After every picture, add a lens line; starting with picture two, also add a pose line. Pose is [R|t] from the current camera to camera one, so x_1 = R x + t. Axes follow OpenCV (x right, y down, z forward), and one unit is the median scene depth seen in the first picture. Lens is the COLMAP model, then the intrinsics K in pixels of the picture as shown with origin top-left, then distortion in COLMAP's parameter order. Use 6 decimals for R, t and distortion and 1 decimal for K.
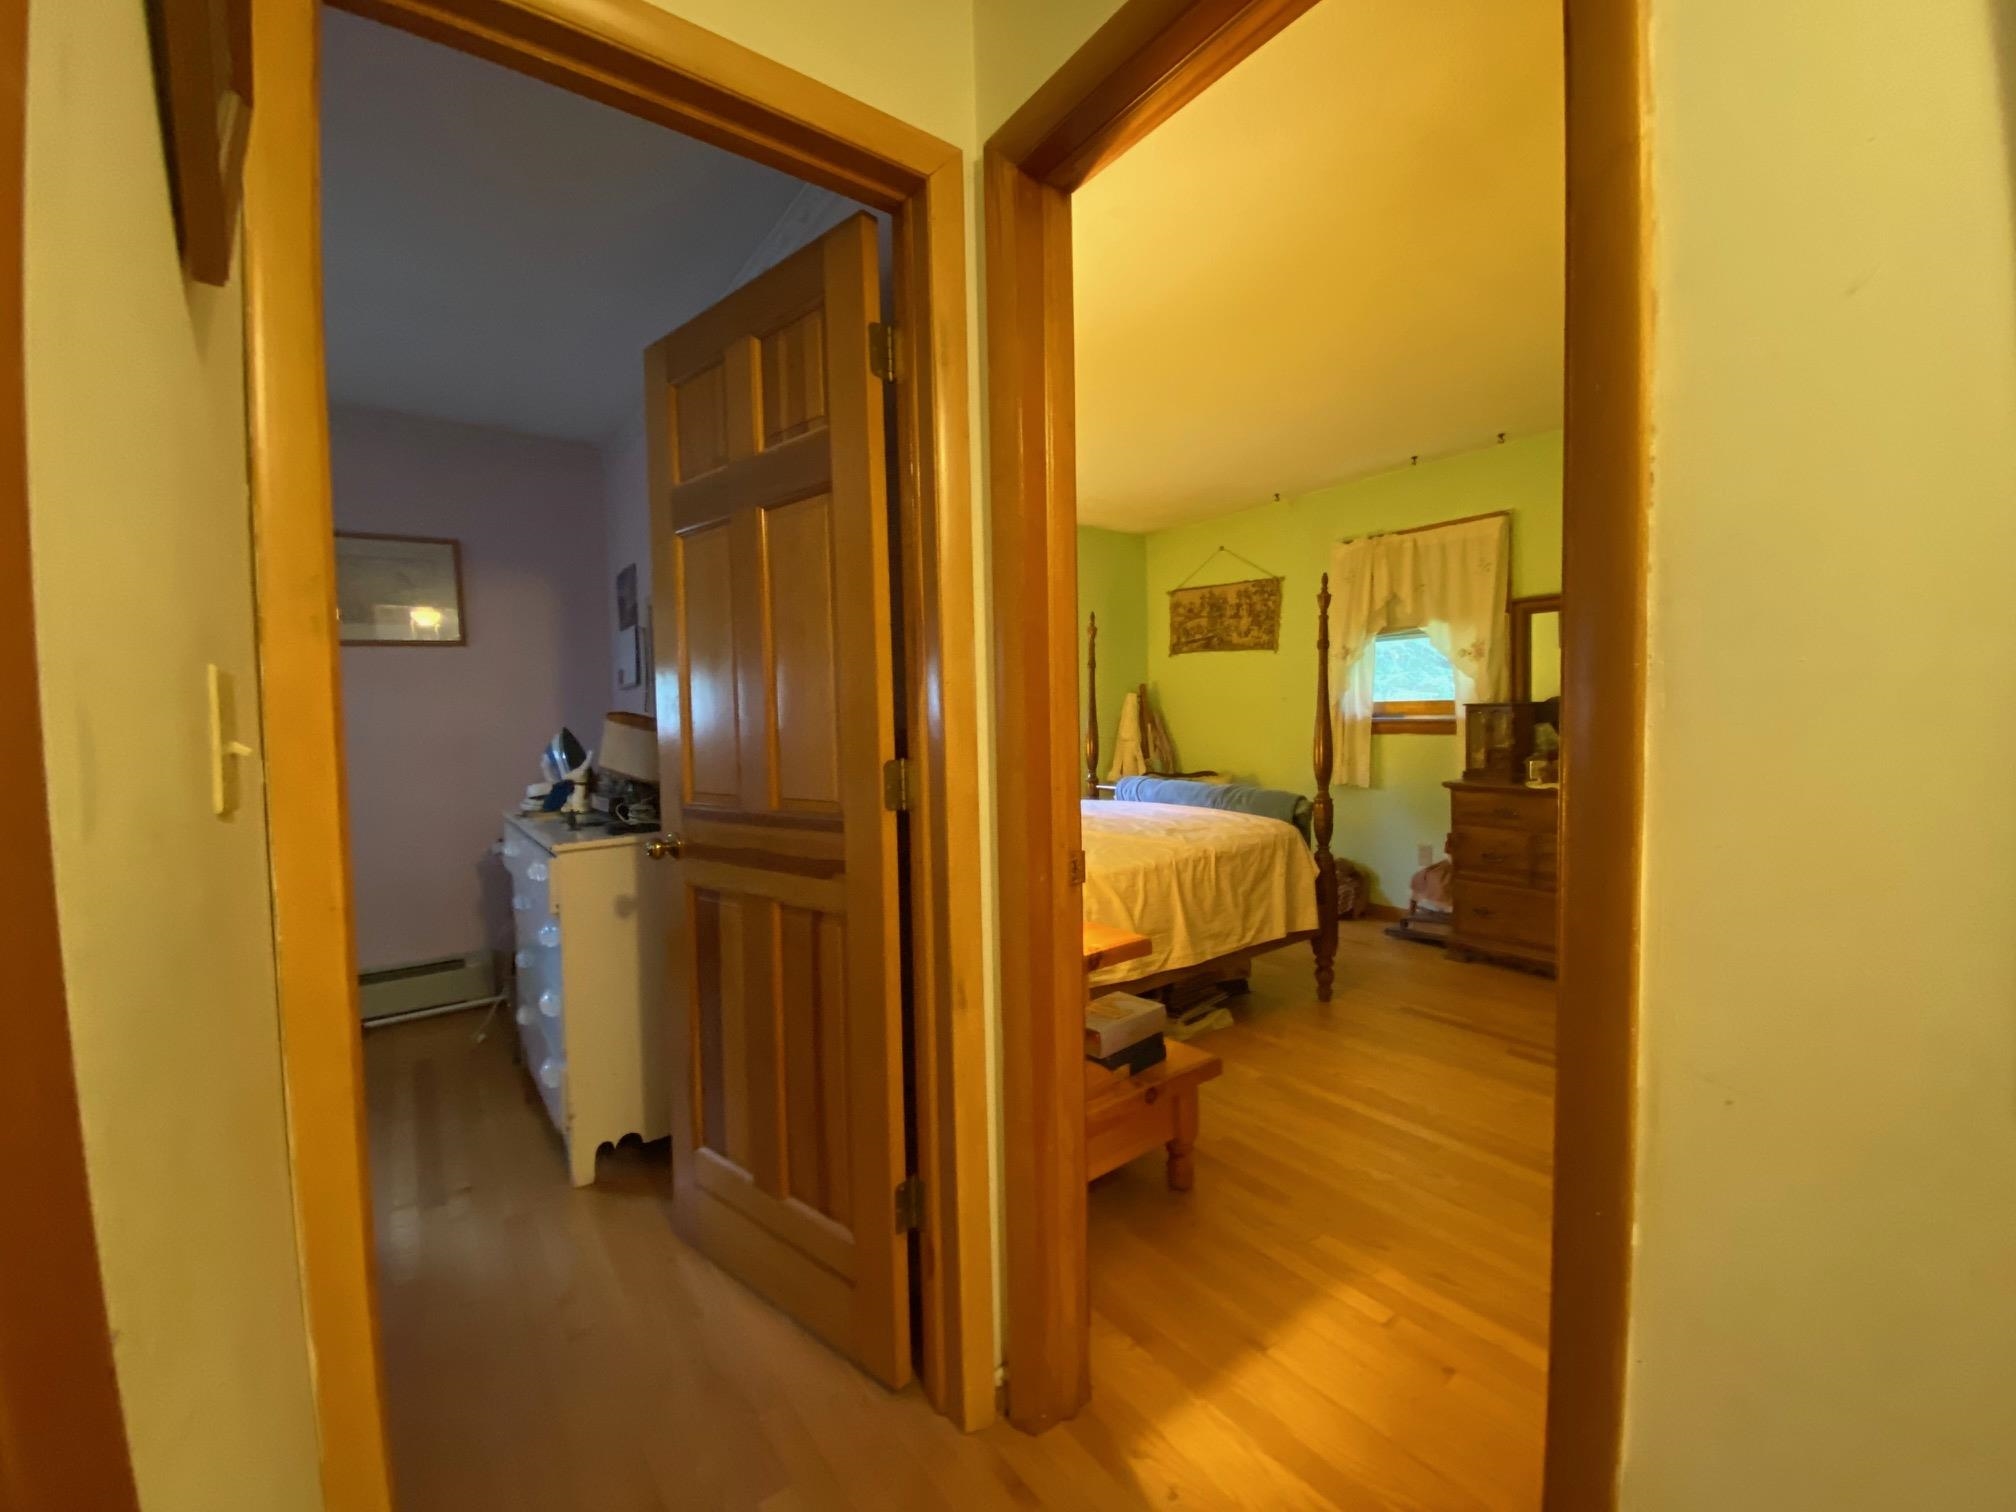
lens RADIAL K [[808.9, 0, 991.6], [0, 808.9, 743.8], [0, 0, 1]] dist [0.003739, -0.007341]
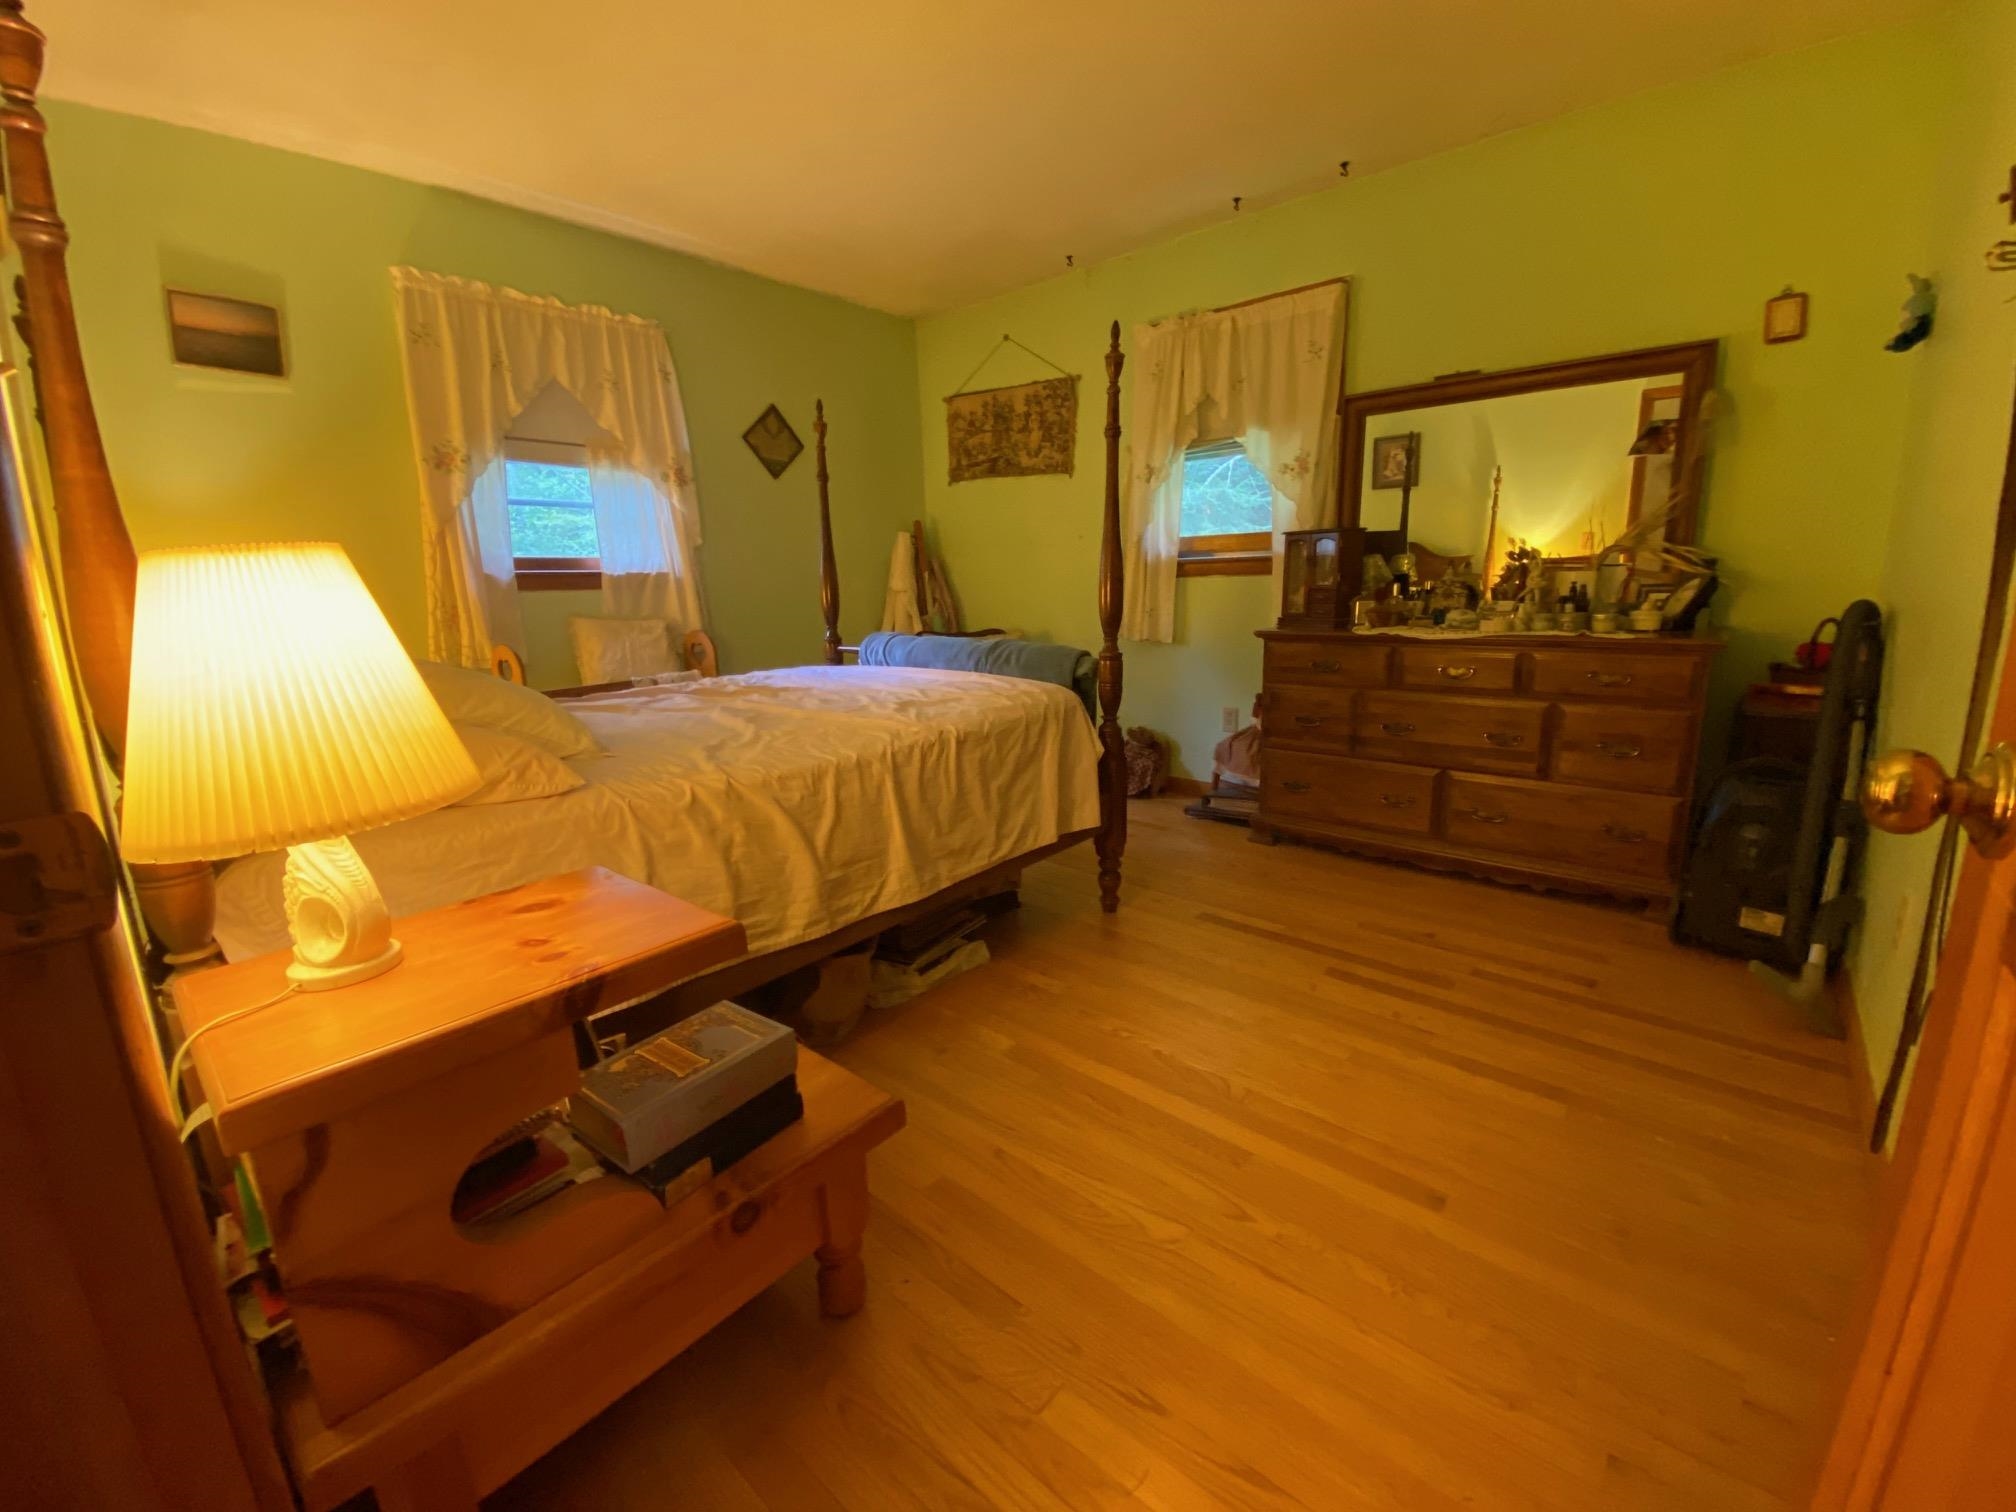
lens RADIAL K [[808.9, 0, 1006.5], [0, 808.9, 757.5], [0, 0, 1]] dist [0.003739, -0.007341]
pose [[0.974590, -0.050417, 0.218246, 0.139271], [0.011465, 0.984290, 0.176185, 0.027796], [-0.223701, -0.169206, 0.959858, 0.272047]]
